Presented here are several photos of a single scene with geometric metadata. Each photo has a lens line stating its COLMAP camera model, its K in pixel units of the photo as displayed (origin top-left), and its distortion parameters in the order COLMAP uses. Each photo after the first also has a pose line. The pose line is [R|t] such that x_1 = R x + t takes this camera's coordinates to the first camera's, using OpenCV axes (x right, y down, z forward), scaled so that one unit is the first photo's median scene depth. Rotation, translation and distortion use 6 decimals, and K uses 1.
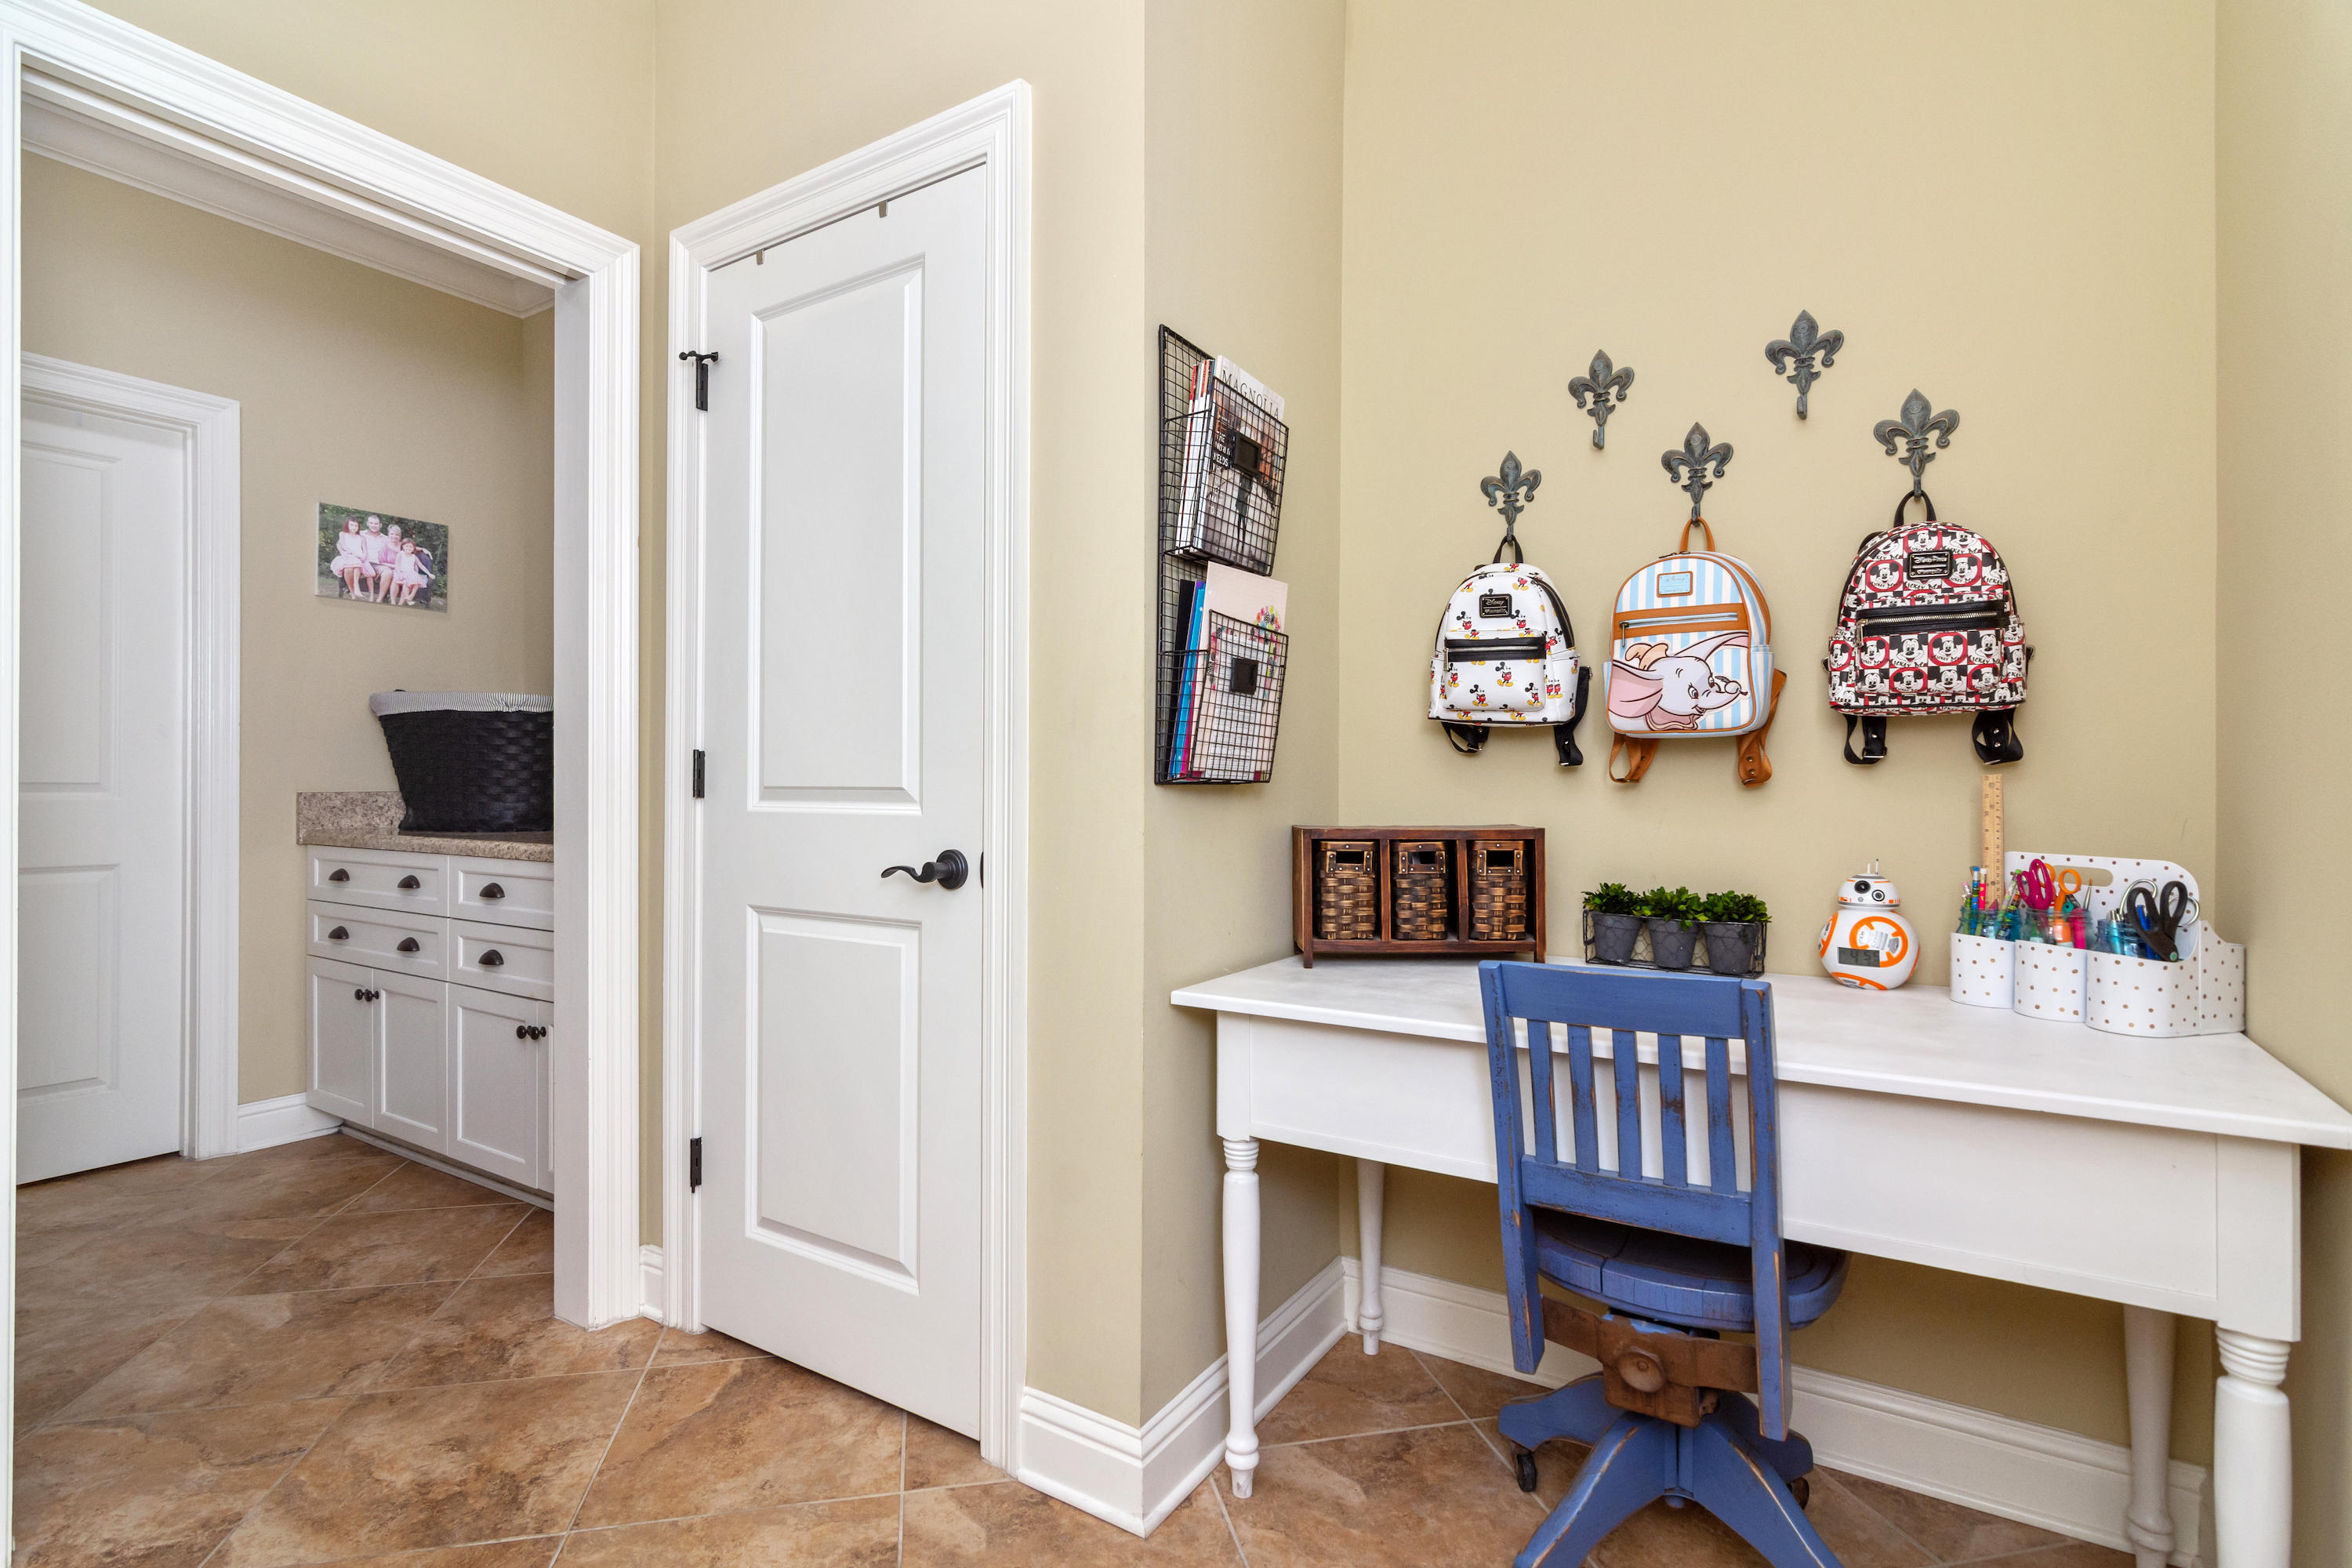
lens RADIAL K [[1134.2, 0, 1167.1], [0, 1134.2, 779.2], [0, 0, 1]] dist [-0.003502, 0.003462]
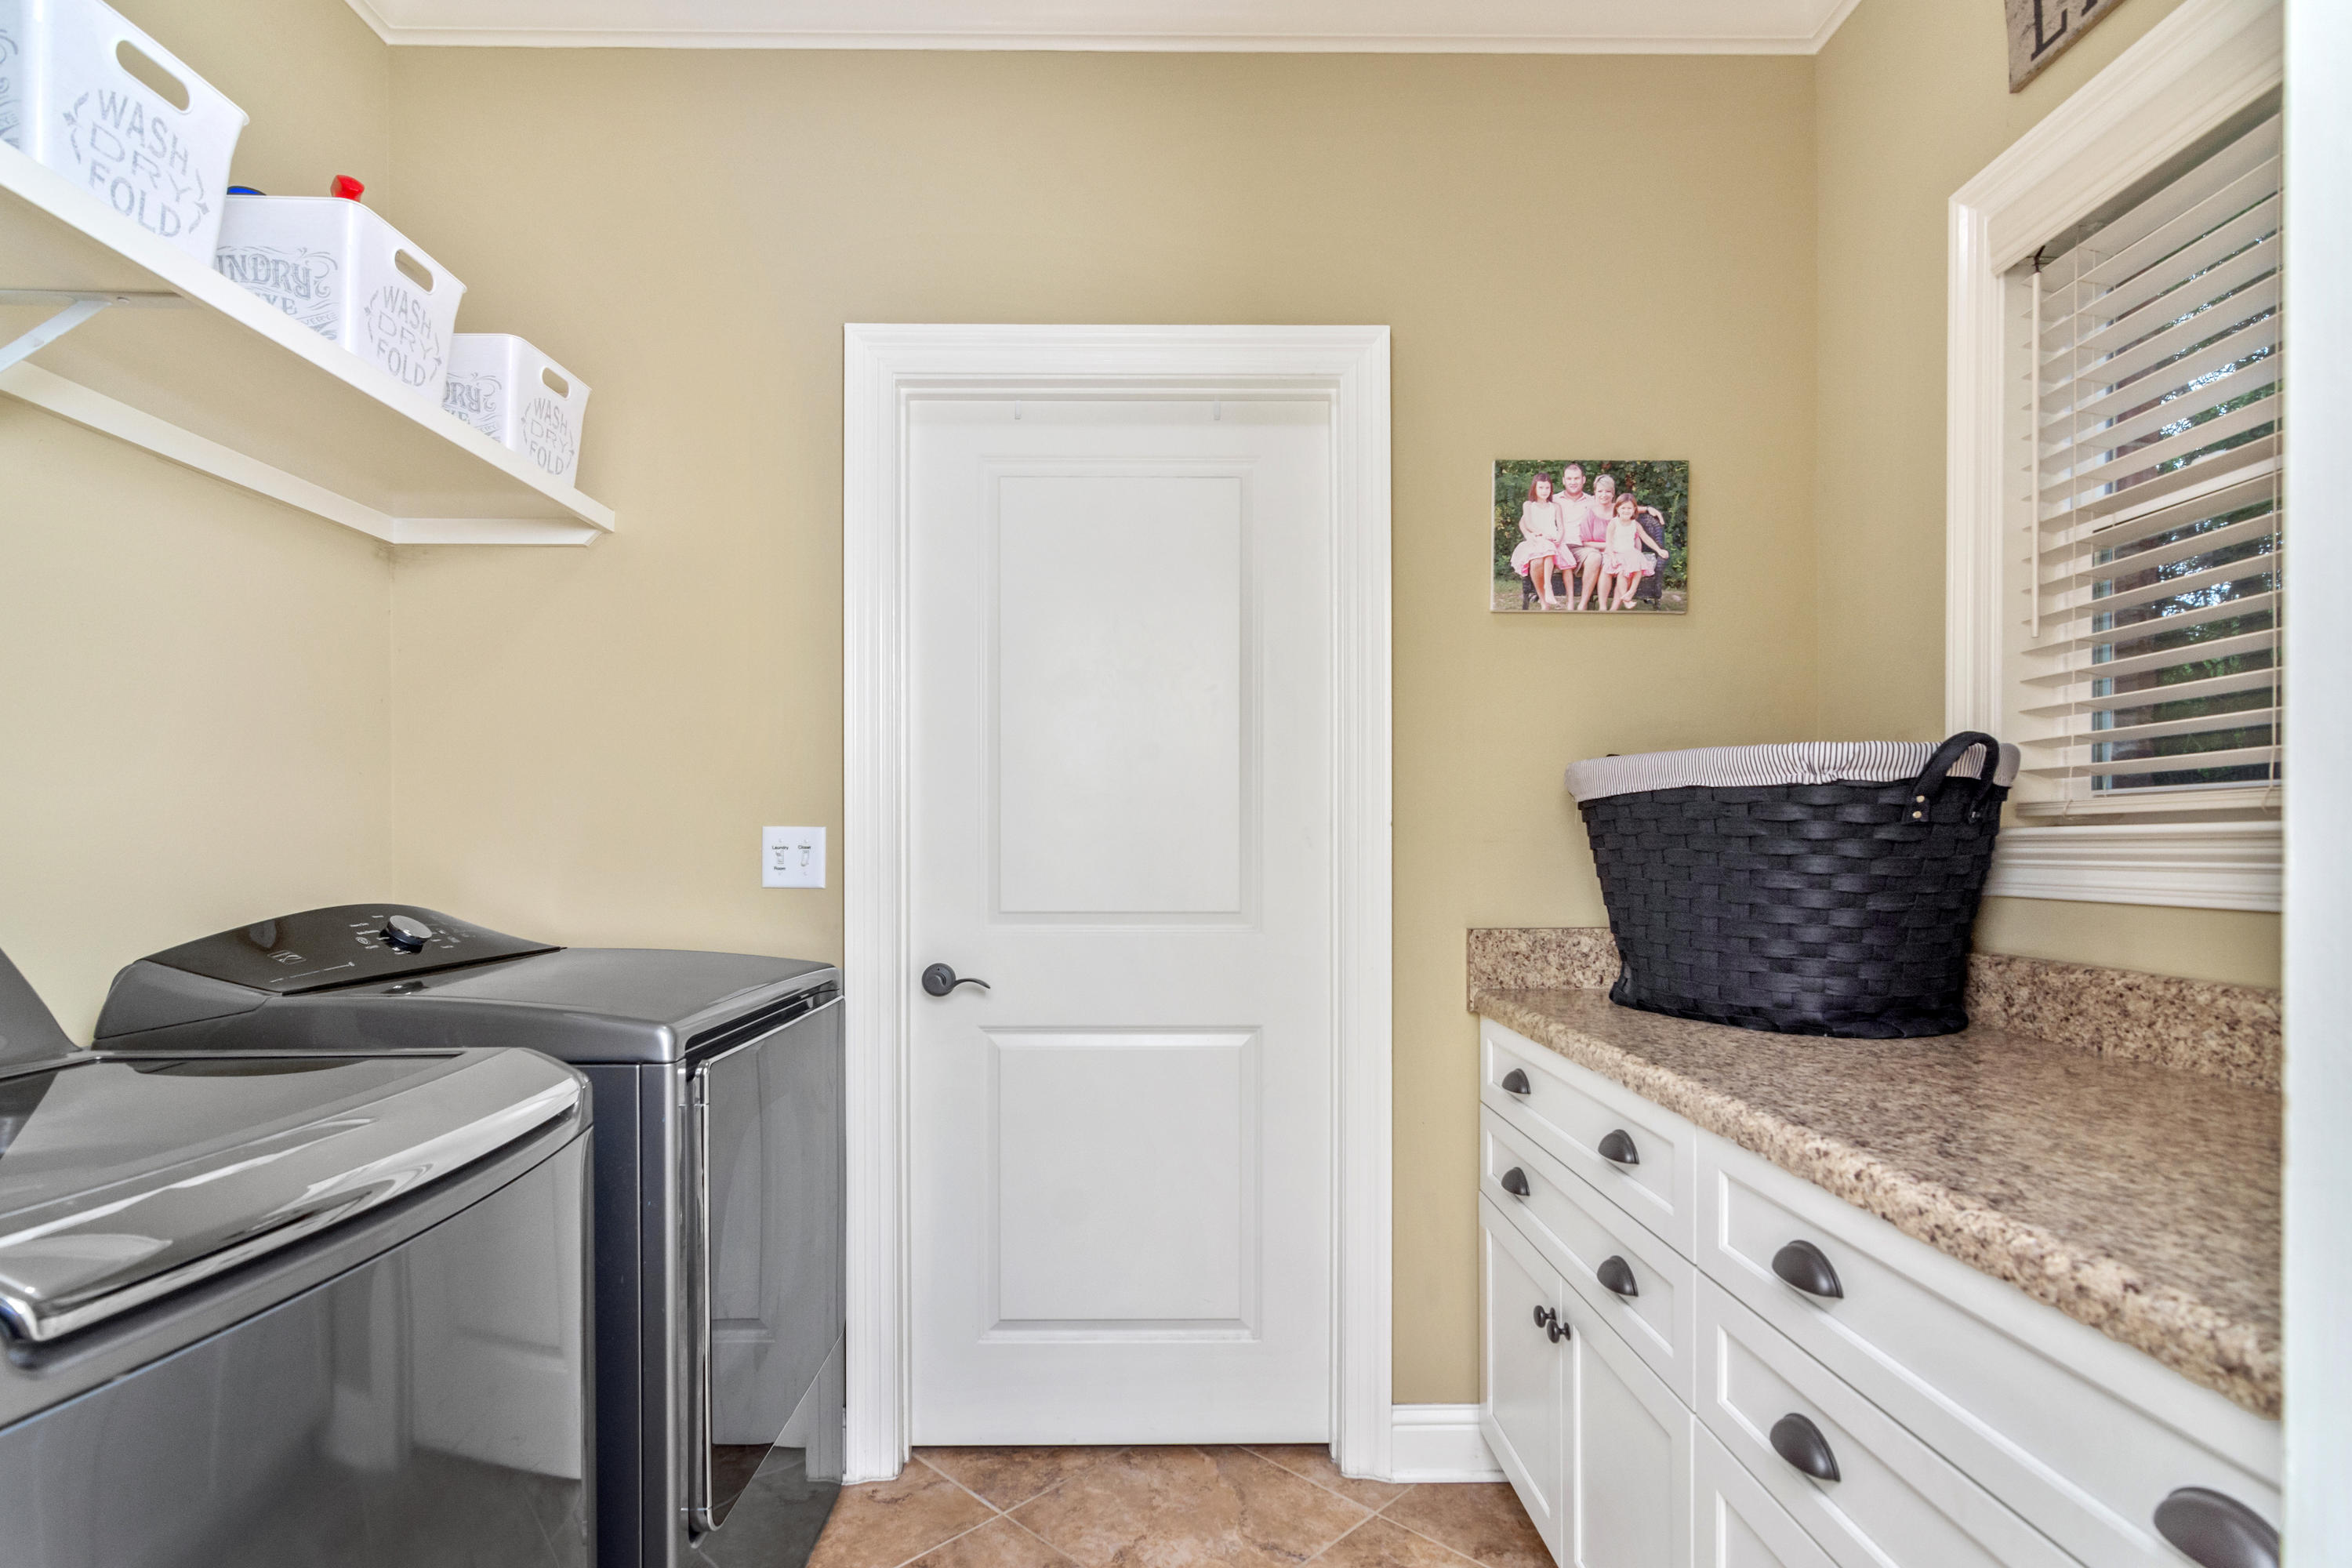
lens RADIAL K [[1134.2, 0, 1159.4], [0, 1134.2, 852.8], [0, 0, 1]] dist [-0.003502, 0.003462]
pose [[0.541981, 0.002726, -0.840386, -0.325957], [0.003090, 0.999982, 0.005236, -0.033676], [0.840385, -0.005434, 0.541963, 0.507640]]
